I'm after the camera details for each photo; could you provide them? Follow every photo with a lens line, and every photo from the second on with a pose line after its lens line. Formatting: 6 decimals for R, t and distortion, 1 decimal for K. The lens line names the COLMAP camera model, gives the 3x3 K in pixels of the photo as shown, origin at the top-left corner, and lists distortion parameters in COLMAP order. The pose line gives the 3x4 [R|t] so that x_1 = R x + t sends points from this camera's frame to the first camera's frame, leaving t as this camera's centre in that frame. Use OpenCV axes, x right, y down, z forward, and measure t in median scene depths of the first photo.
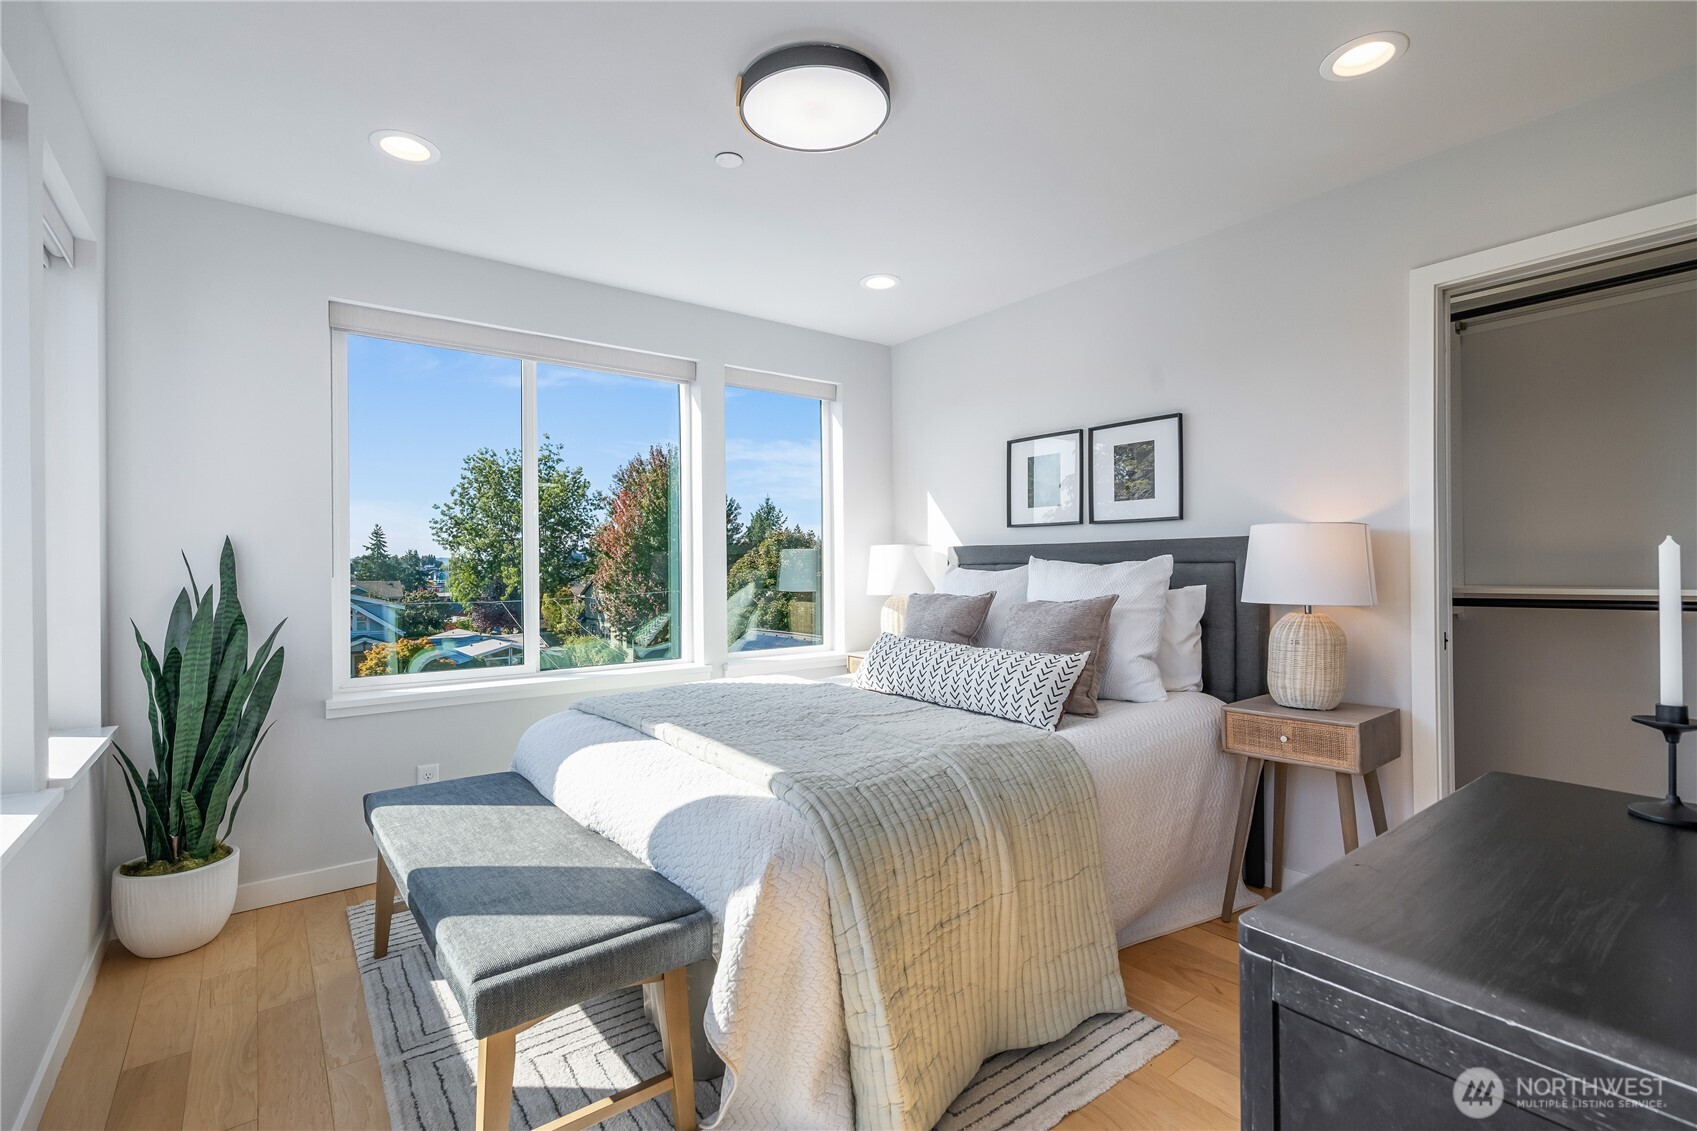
lens RADIAL K [[772.3, 0, 848.5], [0, 772.3, 565.5], [0, 0, 1]] dist [-0.003356, -0.000534]
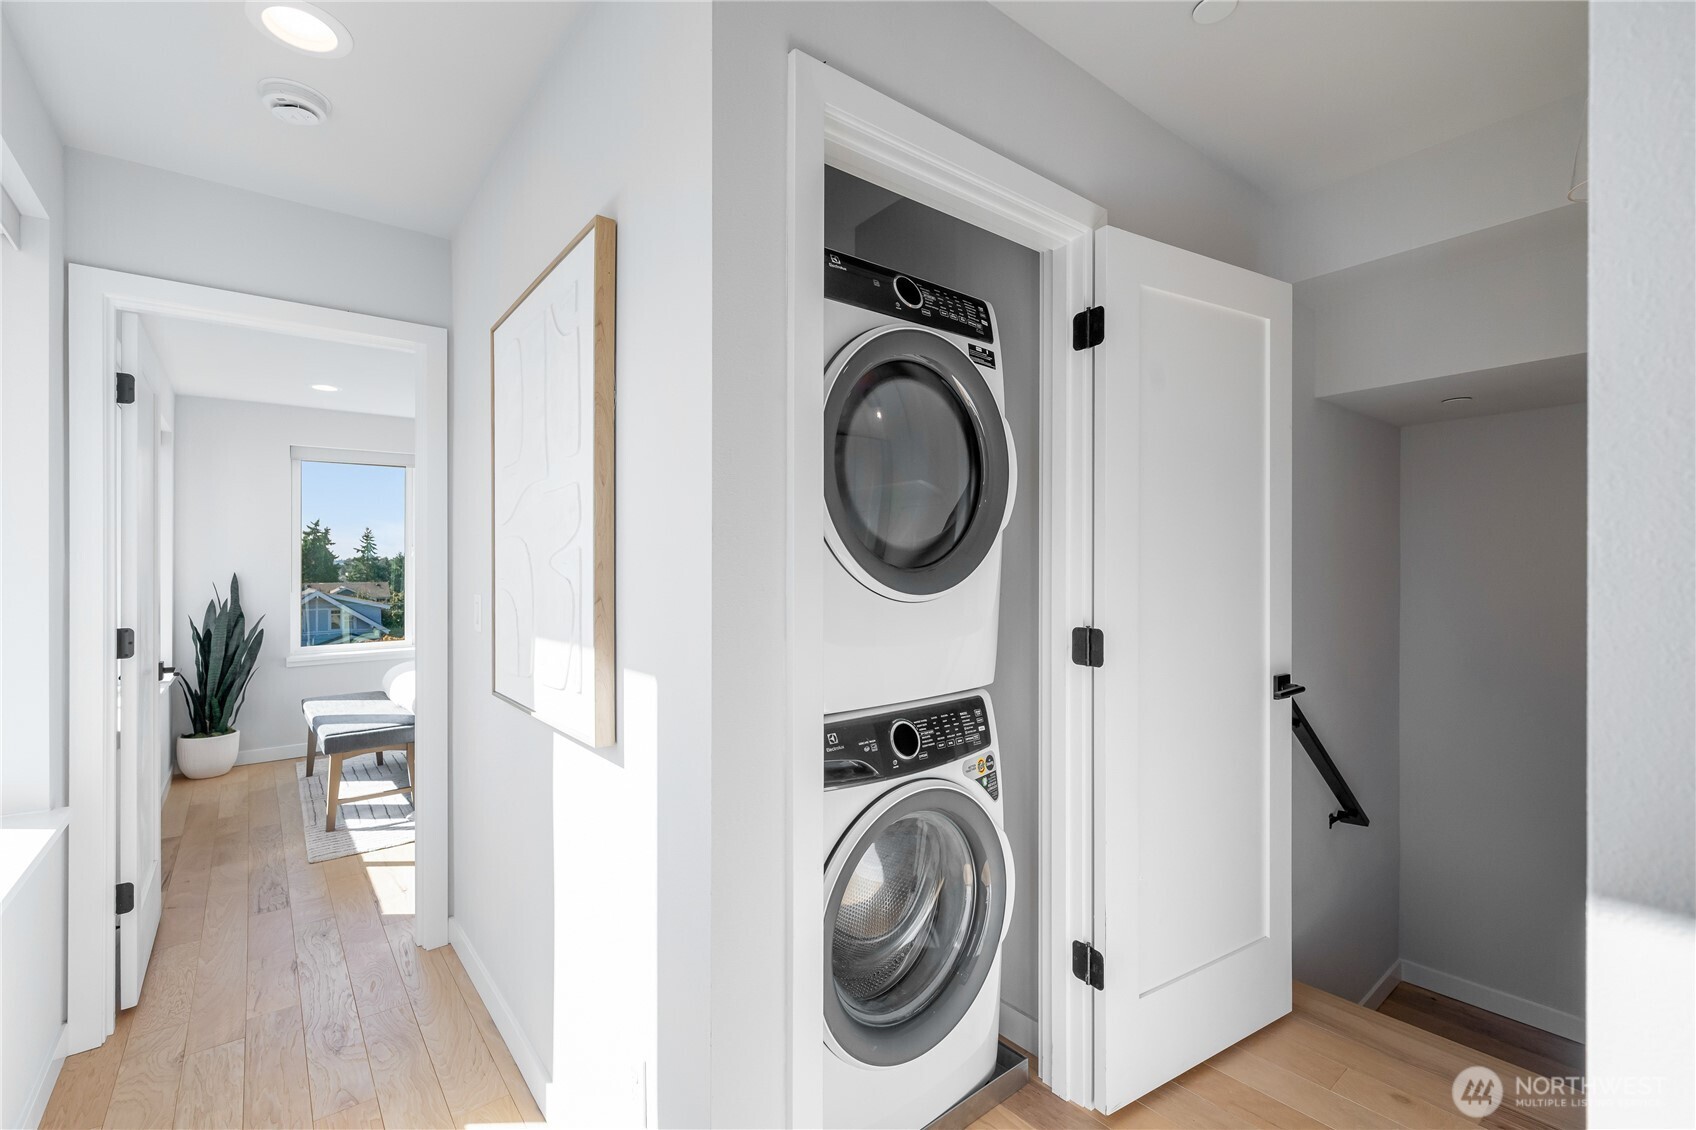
lens RADIAL K [[733.0, 0, 840.3], [0, 733.0, 570.4], [0, 0, 1]] dist [0.000915, 0.000175]
pose [[0.999708, 0.007148, 0.023090, 0.755712], [-0.007162, 0.999974, 0.000545, -0.061519], [-0.023086, -0.000710, 0.999733, -0.984861]]
